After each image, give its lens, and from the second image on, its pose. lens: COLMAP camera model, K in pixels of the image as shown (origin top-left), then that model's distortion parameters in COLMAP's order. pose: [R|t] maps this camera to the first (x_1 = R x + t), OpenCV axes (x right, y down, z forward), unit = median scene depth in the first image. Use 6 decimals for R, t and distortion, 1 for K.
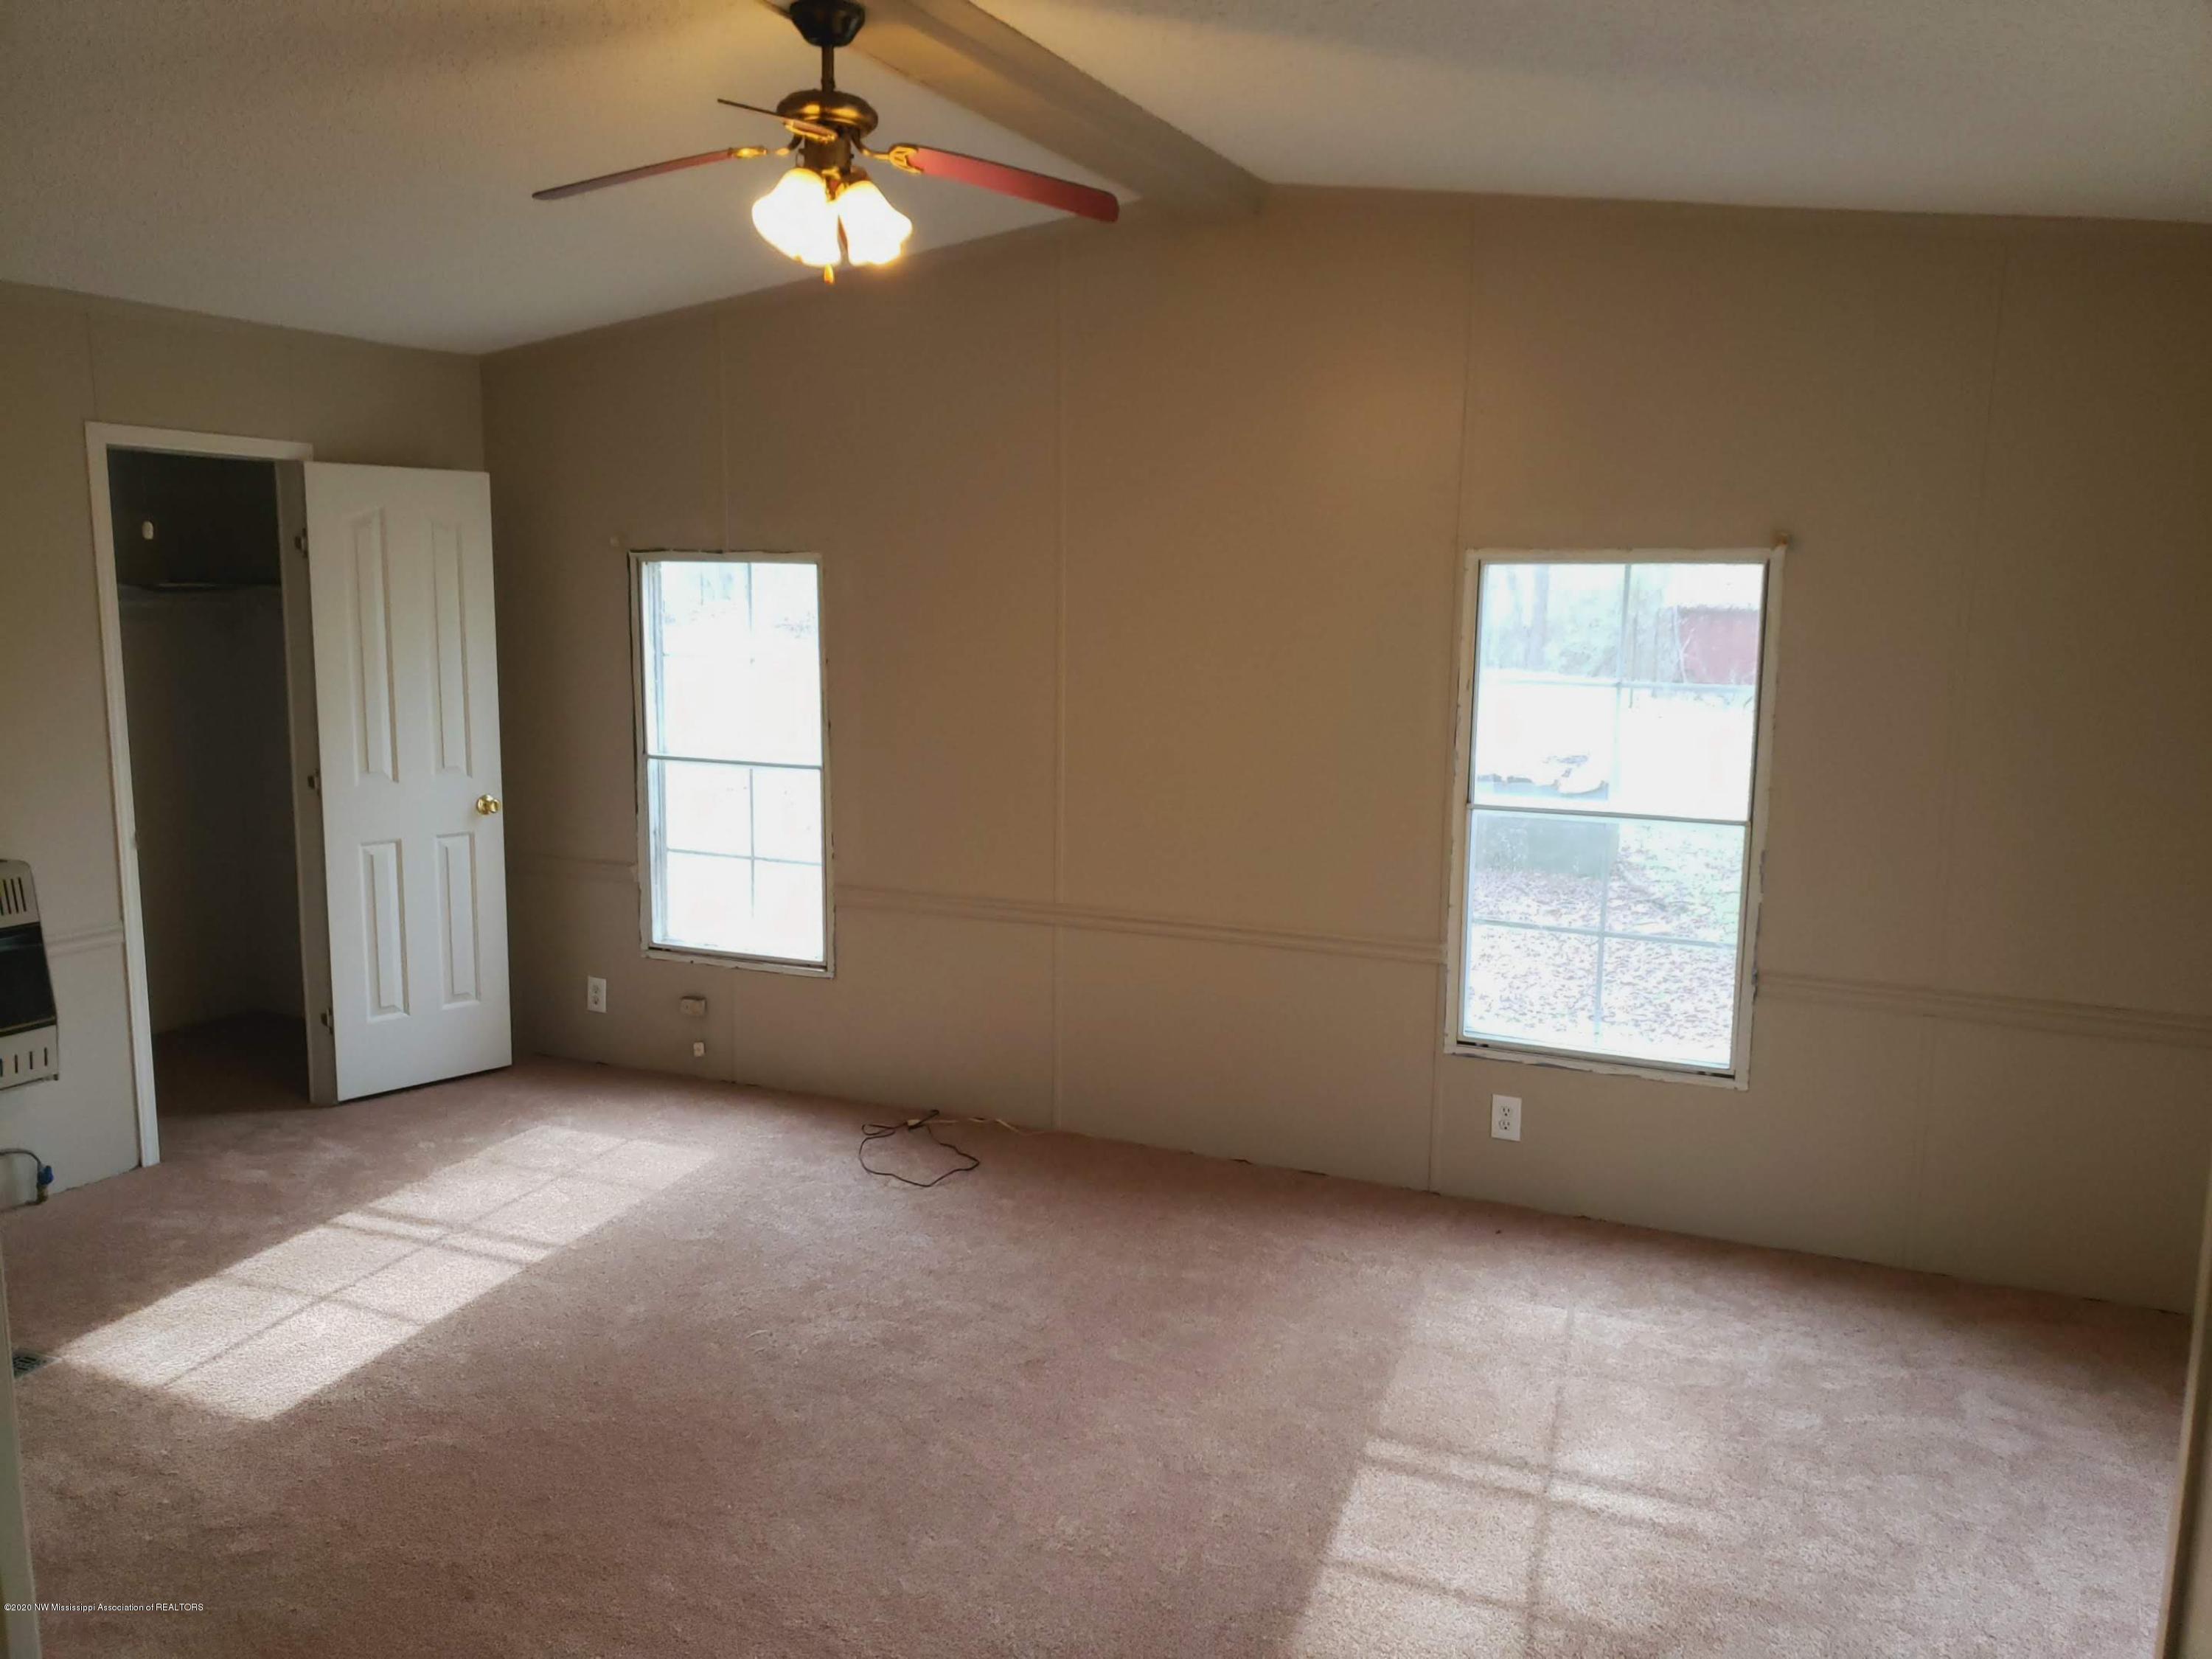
lens RADIAL K [[1720.5, 0, 1155.4], [0, 1720.5, 855.5], [0, 0, 1]] dist [0.093169, -0.187091]
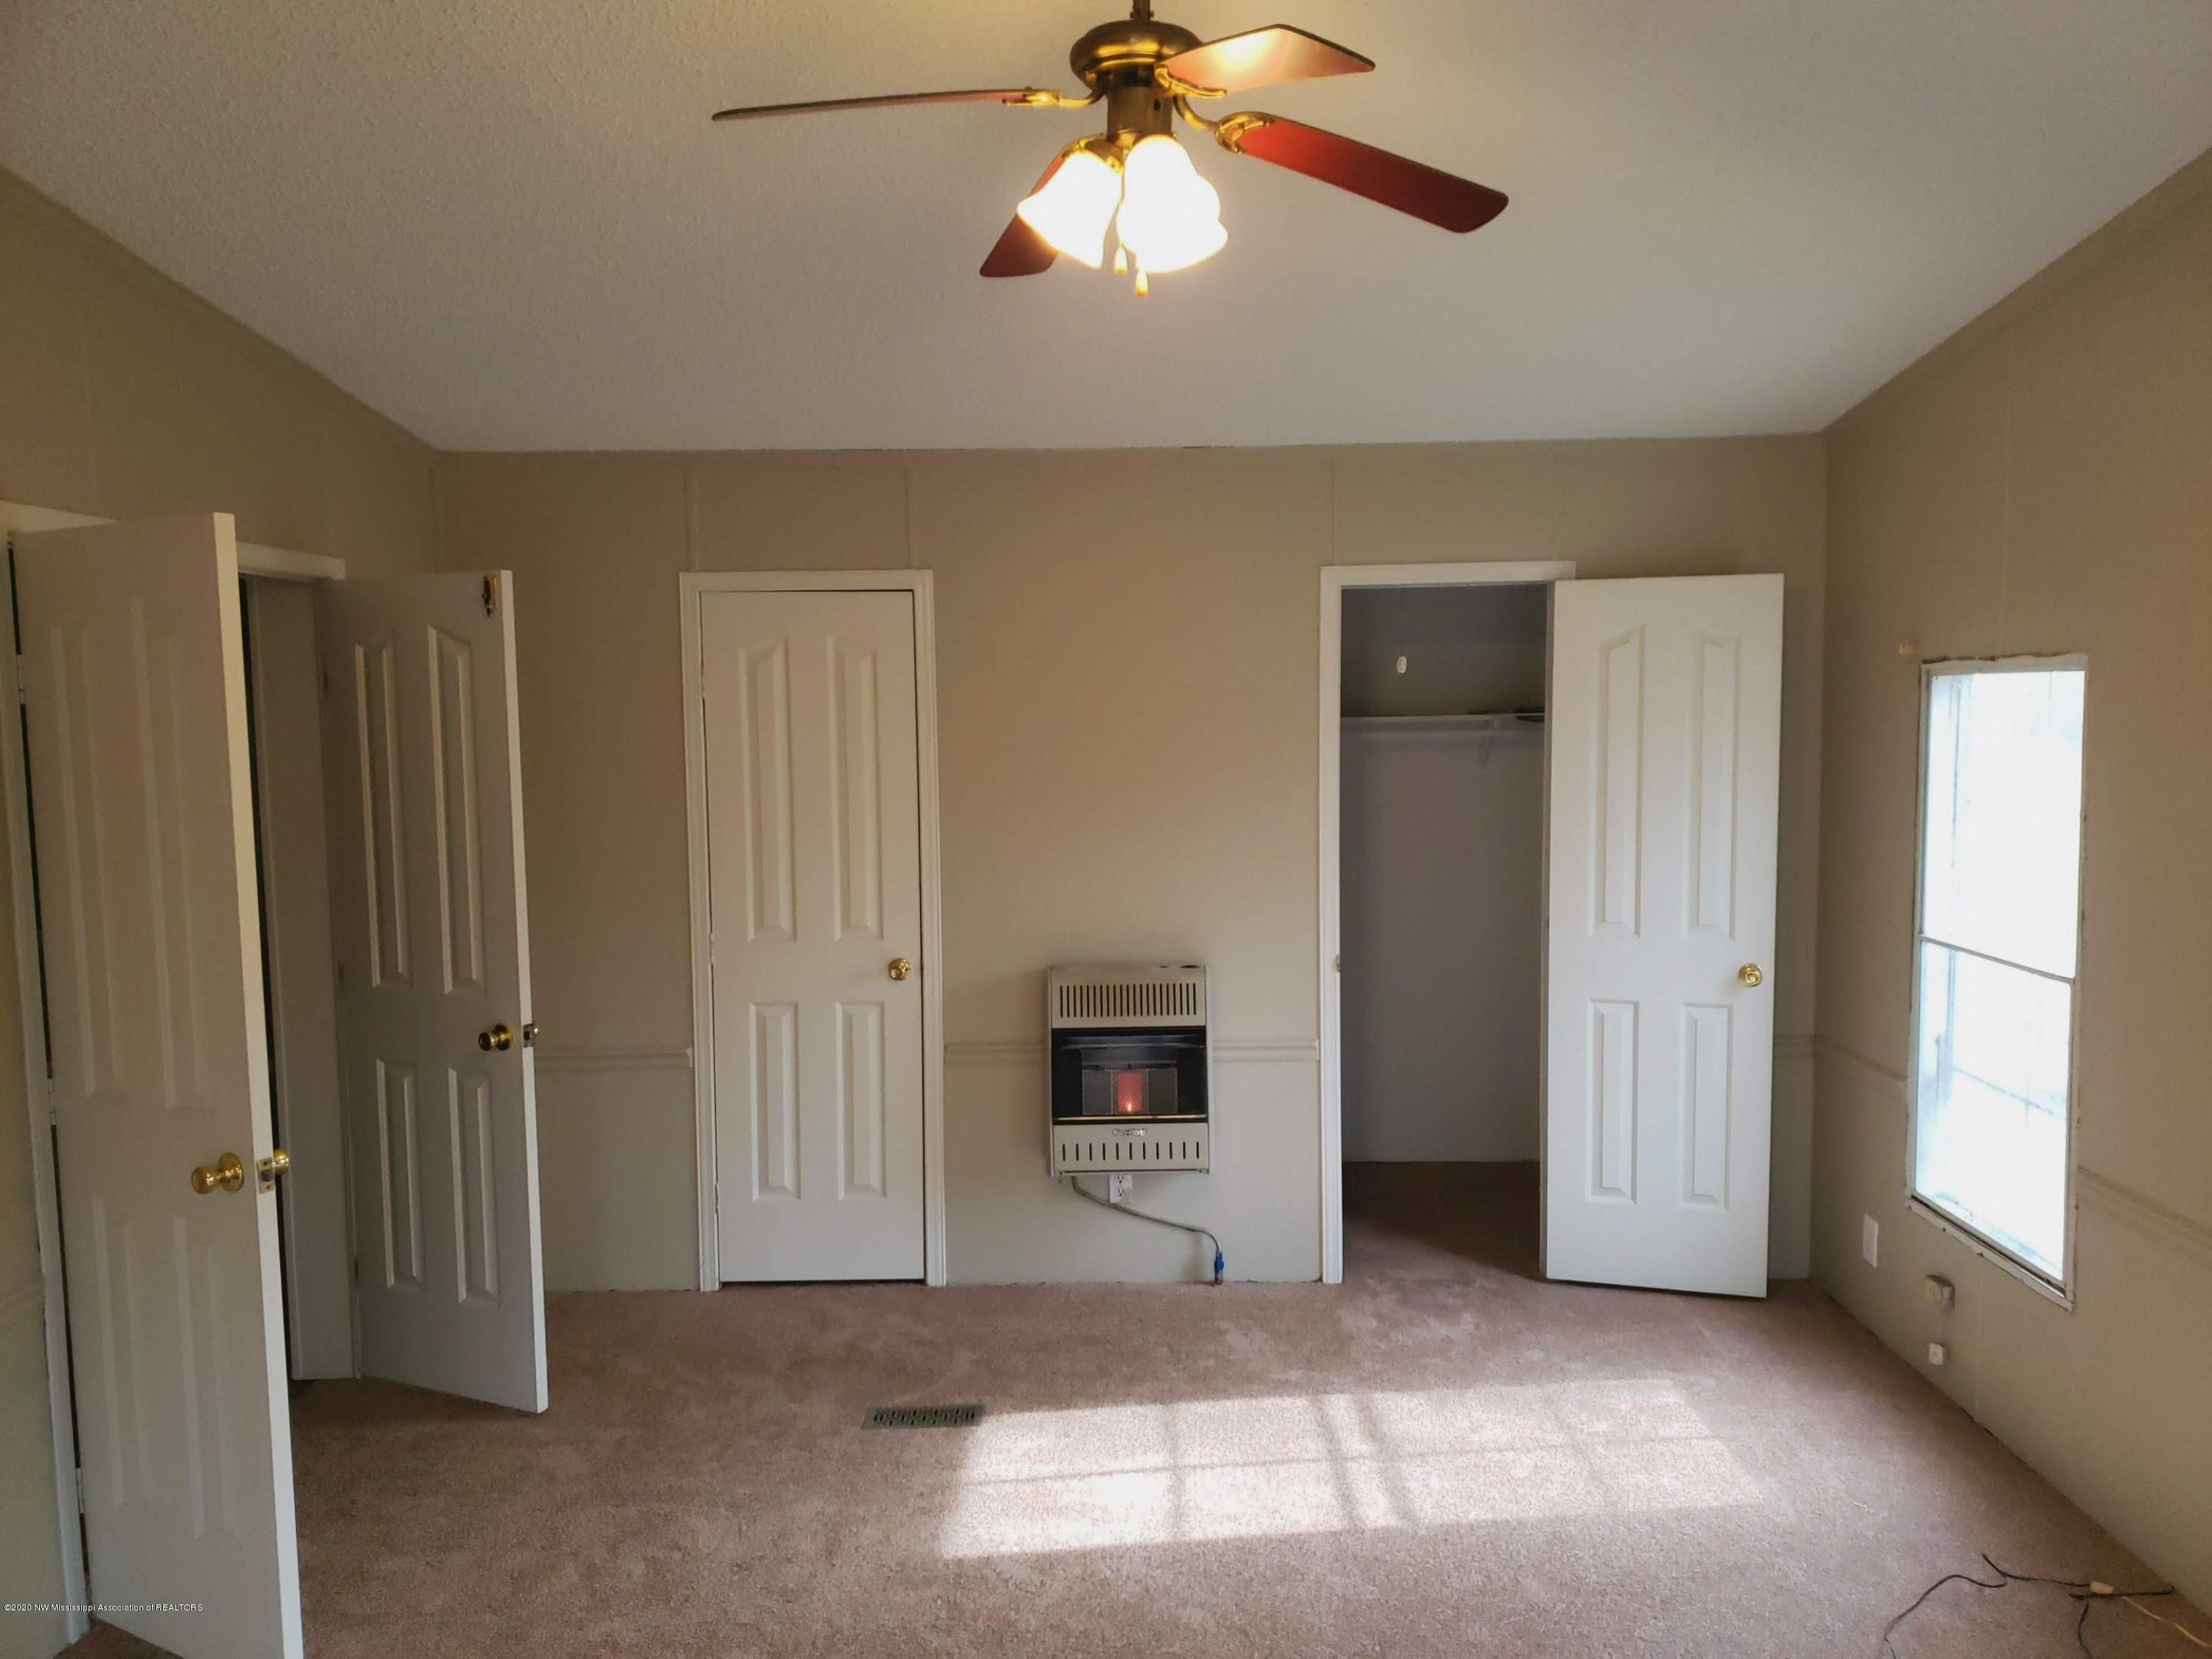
lens RADIAL K [[1713.4, 0, 1106.0], [0, 1713.4, 829.5], [0, 0, 1]] dist [-0.005744, -0.000822]
pose [[0.397684, 0.049788, -0.916171, 0.261589], [-0.131861, 0.991262, -0.003368, -0.061040], [0.907998, 0.122147, 0.400774, 0.434511]]
